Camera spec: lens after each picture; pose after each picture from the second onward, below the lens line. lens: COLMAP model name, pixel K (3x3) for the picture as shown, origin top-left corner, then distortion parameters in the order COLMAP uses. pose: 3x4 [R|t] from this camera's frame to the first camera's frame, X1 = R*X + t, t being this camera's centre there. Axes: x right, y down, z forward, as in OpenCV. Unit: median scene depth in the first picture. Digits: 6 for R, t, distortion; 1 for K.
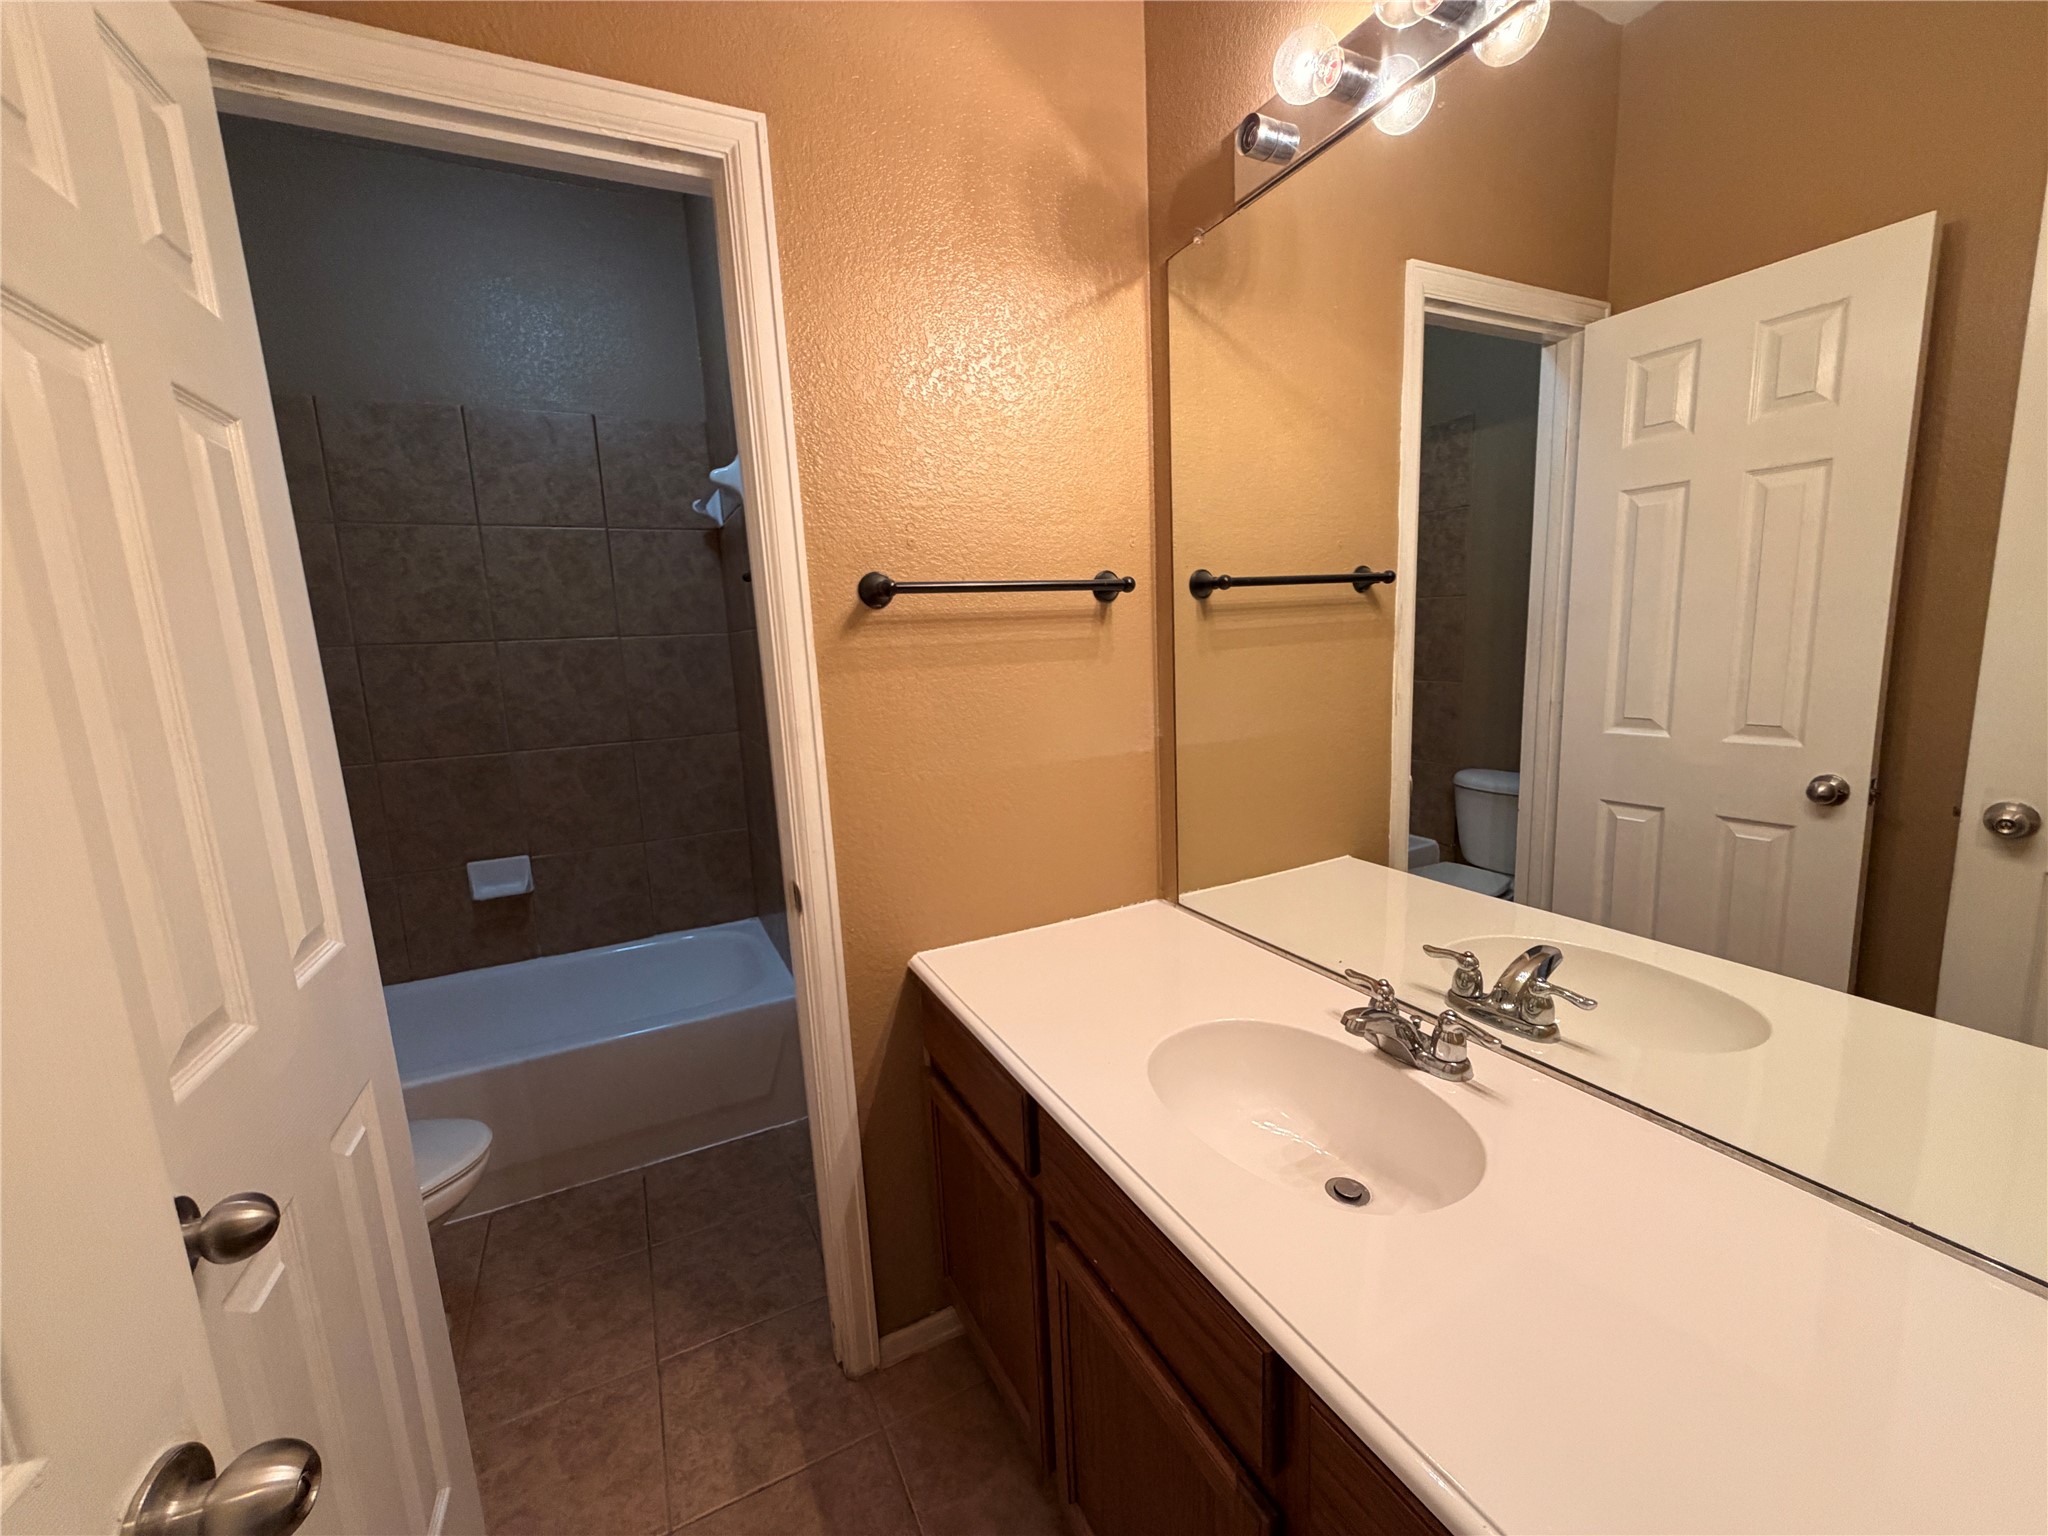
lens RADIAL K [[819.9, 0, 1022.3], [0, 819.9, 769.3], [0, 0, 1]] dist [0.002529, -0.000570]
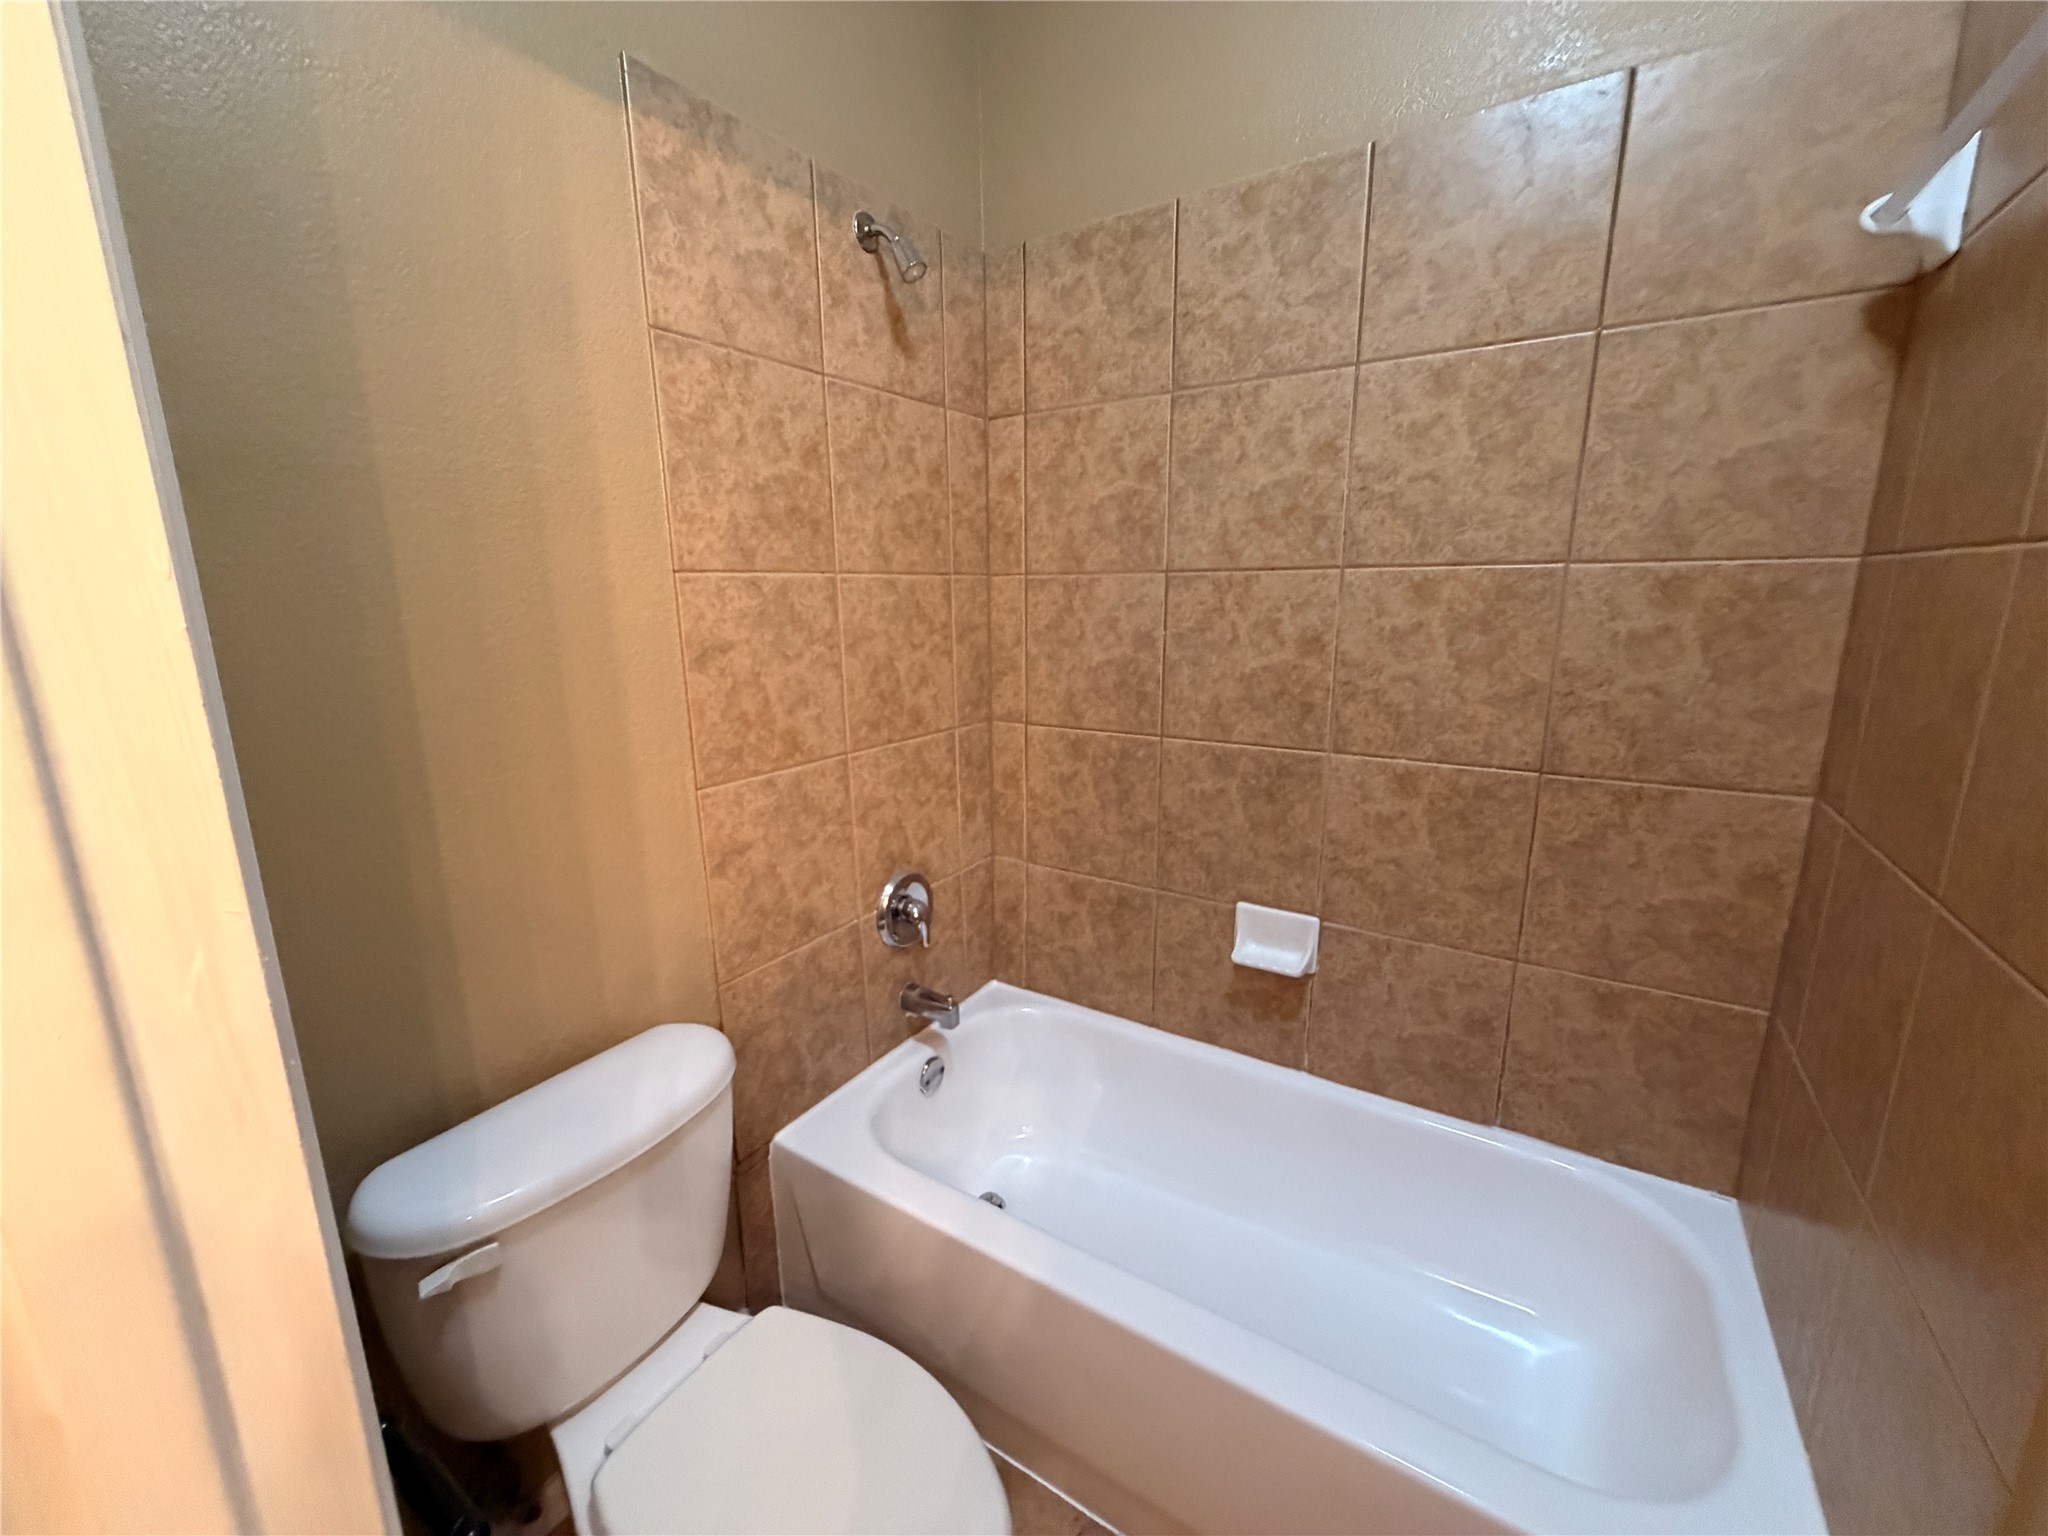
lens RADIAL K [[819.9, 0, 1015.7], [0, 819.9, 763.8], [0, 0, 1]] dist [0.002529, -0.000570]
pose [[0.515309, 0.217214, -0.829020, -0.238607], [-0.148210, 0.975358, 0.163431, -0.079275], [0.844092, 0.038652, 0.534804, 0.484292]]
